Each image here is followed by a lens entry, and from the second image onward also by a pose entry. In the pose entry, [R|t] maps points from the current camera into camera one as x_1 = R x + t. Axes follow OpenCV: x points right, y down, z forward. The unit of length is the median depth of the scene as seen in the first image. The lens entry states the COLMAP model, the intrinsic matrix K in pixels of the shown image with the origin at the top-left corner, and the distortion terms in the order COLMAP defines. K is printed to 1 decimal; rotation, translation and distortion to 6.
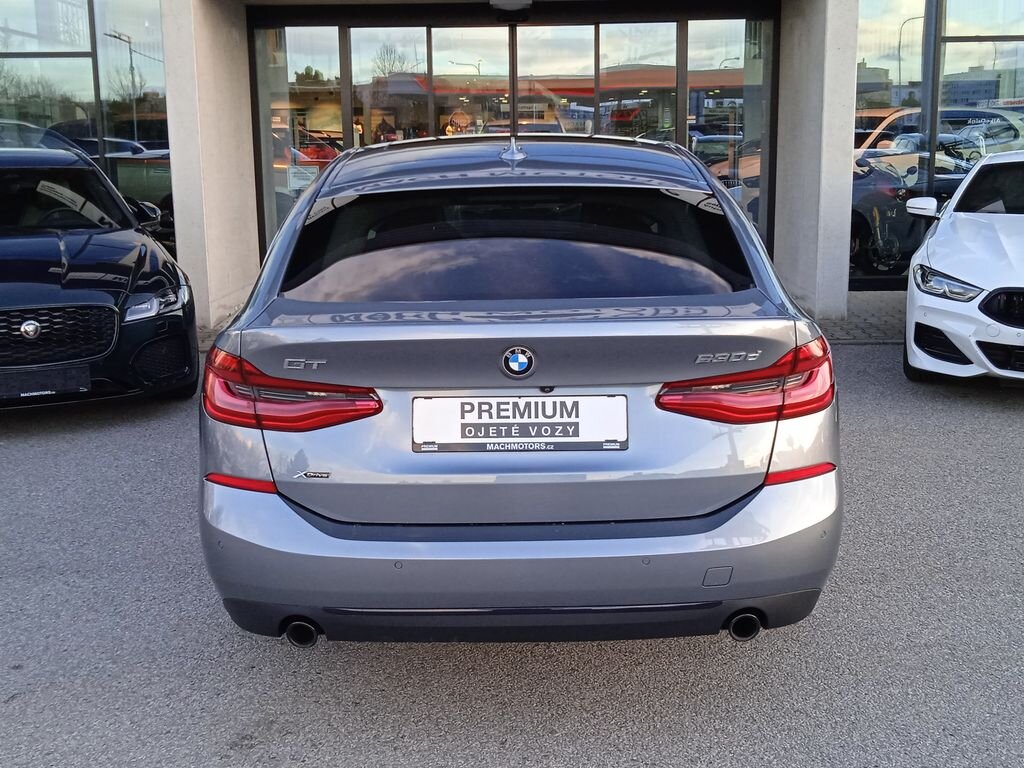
lens RADIAL K [[1282.4, 0, 511.4], [0, 1282.4, 378.5], [0, 0, 1]] dist [0.031163, 0.000000]
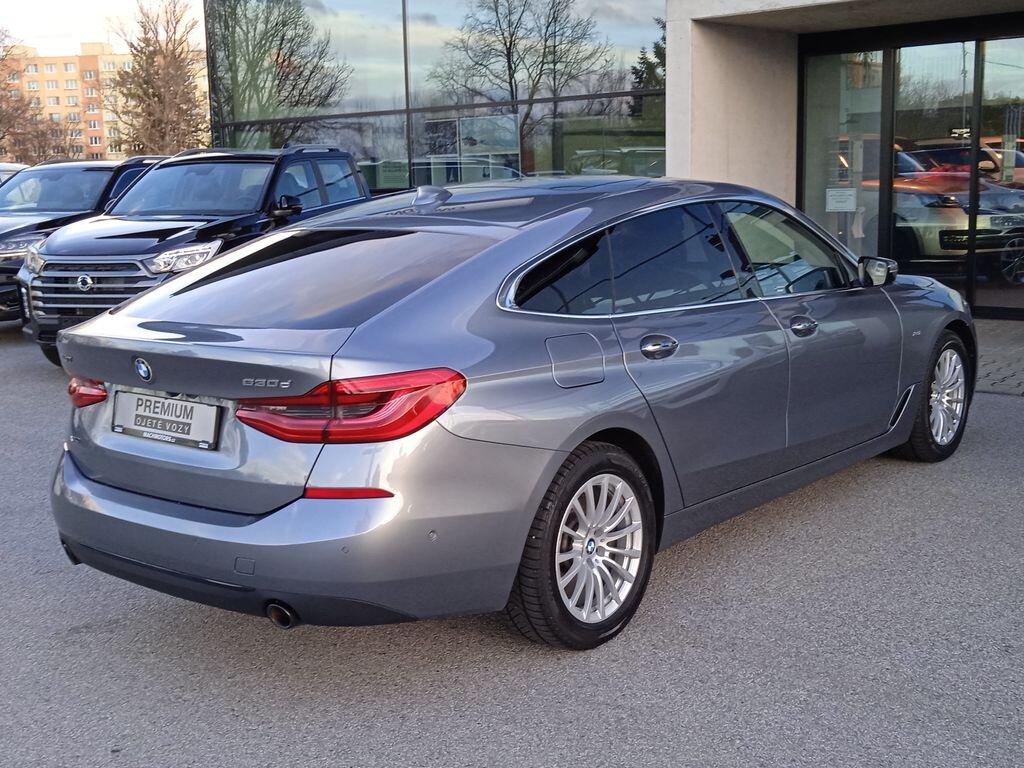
lens RADIAL K [[1282.4, 0, 511.5], [0, 1282.4, 382.7], [0, 0, 1]] dist [0.031163, 0.000000]
pose [[0.768562, 0.097803, -0.632256, 1.074407], [-0.101074, 0.994397, 0.030958, -0.075303], [0.631741, 0.040112, 0.774141, 0.227448]]
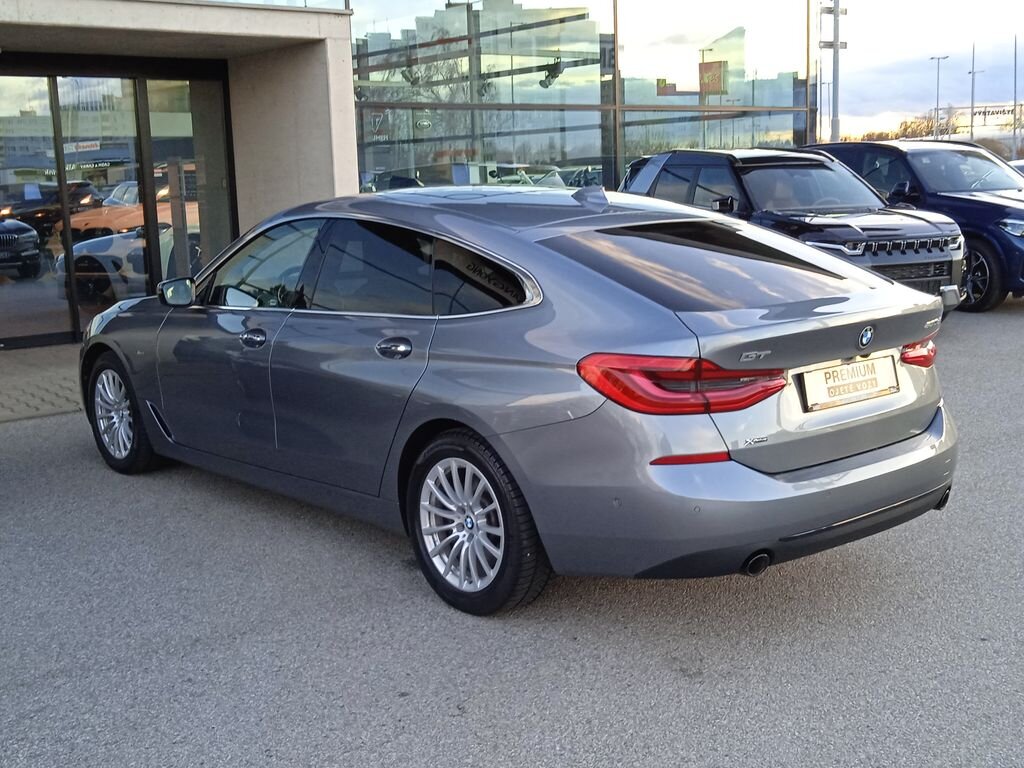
lens RADIAL K [[1282.4, 0, 515.2], [0, 1282.4, 390.5], [0, 0, 1]] dist [0.031163, 0.000000]
pose [[0.752517, -0.116633, 0.648163, -1.188111], [0.137205, 0.990362, 0.018915, -0.034171], [-0.644122, 0.074698, 0.761267, 0.160921]]
